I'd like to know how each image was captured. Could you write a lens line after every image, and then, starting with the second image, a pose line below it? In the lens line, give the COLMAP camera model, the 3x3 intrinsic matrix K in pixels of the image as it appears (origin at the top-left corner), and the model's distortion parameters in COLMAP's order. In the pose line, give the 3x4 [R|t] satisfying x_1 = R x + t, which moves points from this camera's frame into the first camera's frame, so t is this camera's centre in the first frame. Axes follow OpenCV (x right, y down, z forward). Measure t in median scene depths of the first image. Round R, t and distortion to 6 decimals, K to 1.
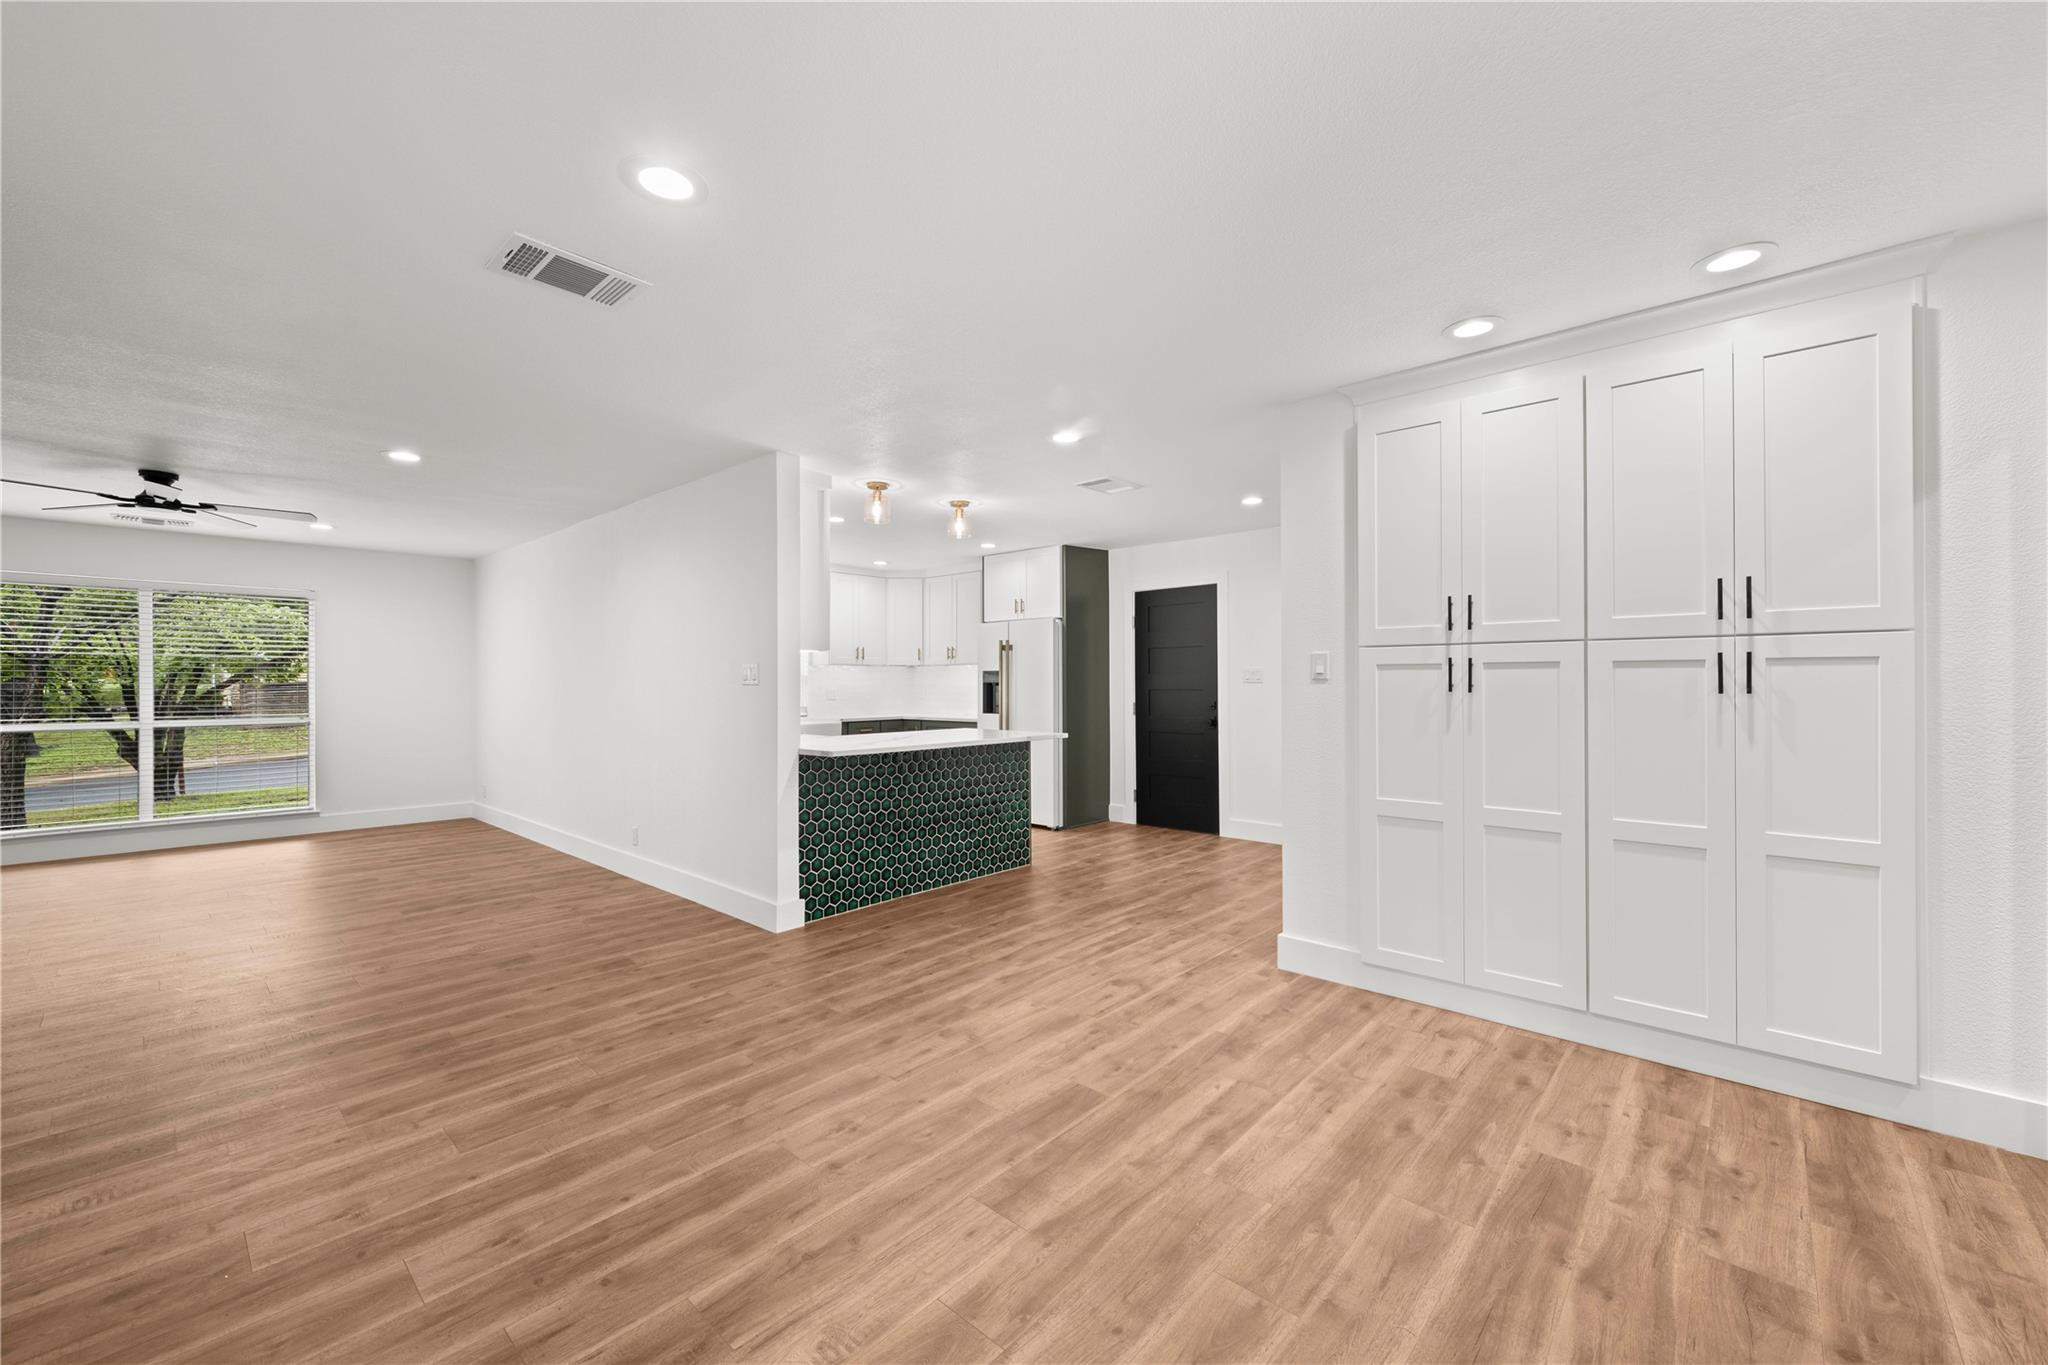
lens RADIAL K [[805.0, 0, 1034.8], [0, 805.0, 677.1], [0, 0, 1]] dist [0.002493, -0.001375]
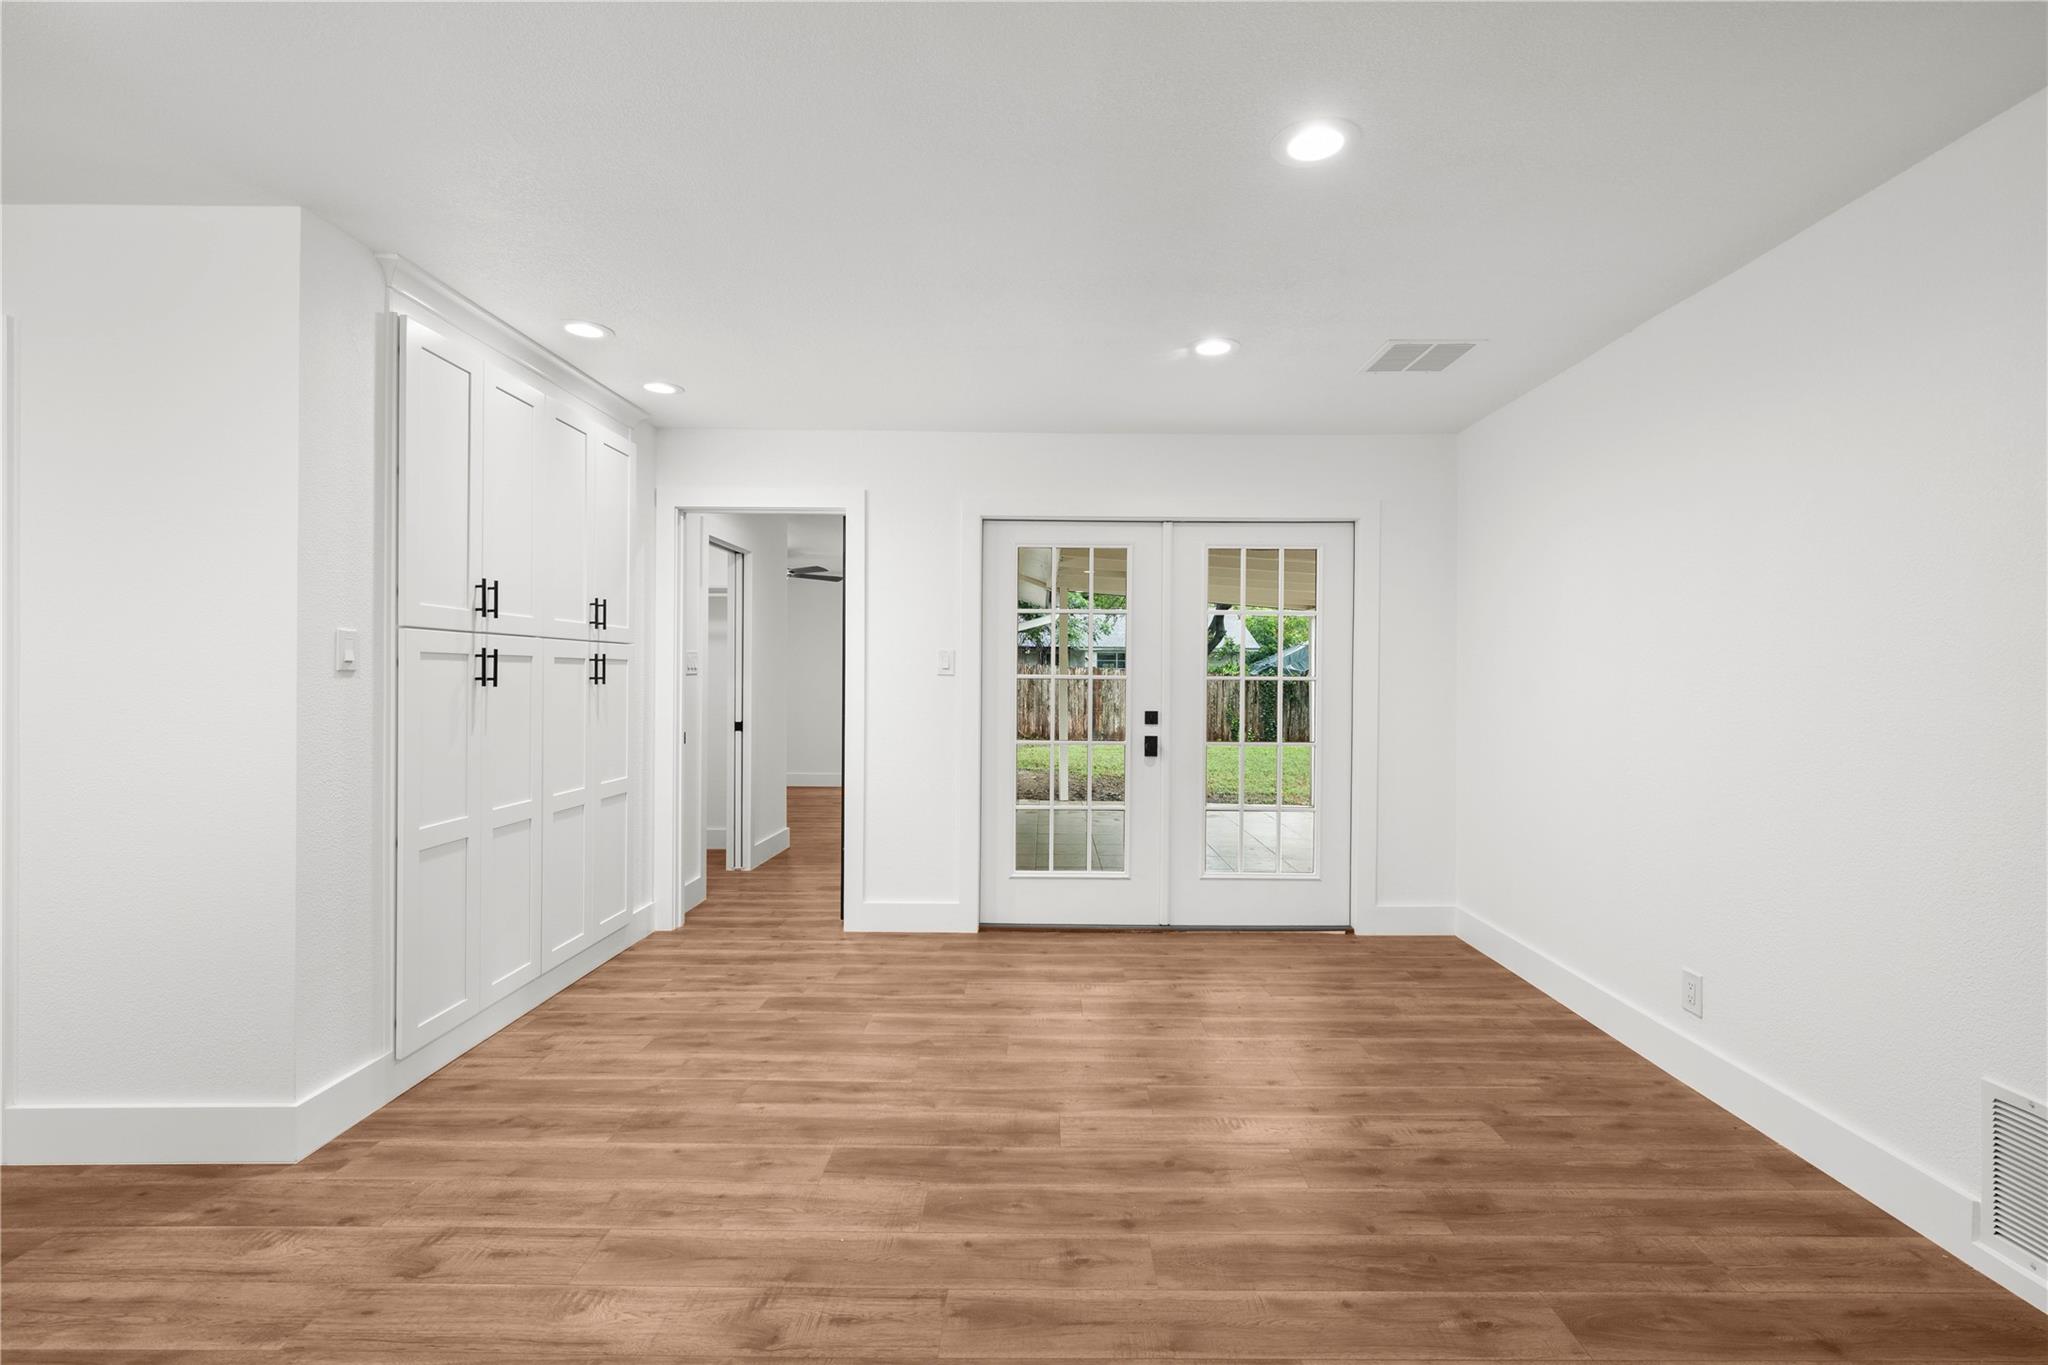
lens RADIAL K [[945.6, 0, 1040.5], [0, 945.6, 674.7], [0, 0, 1]] dist [0.005235, 0.000826]
pose [[-0.664102, 0.000401, 0.747642, -0.832670], [-0.007641, 0.999944, -0.007324, 0.010454], [-0.747603, -0.010577, -0.664062, 1.530298]]
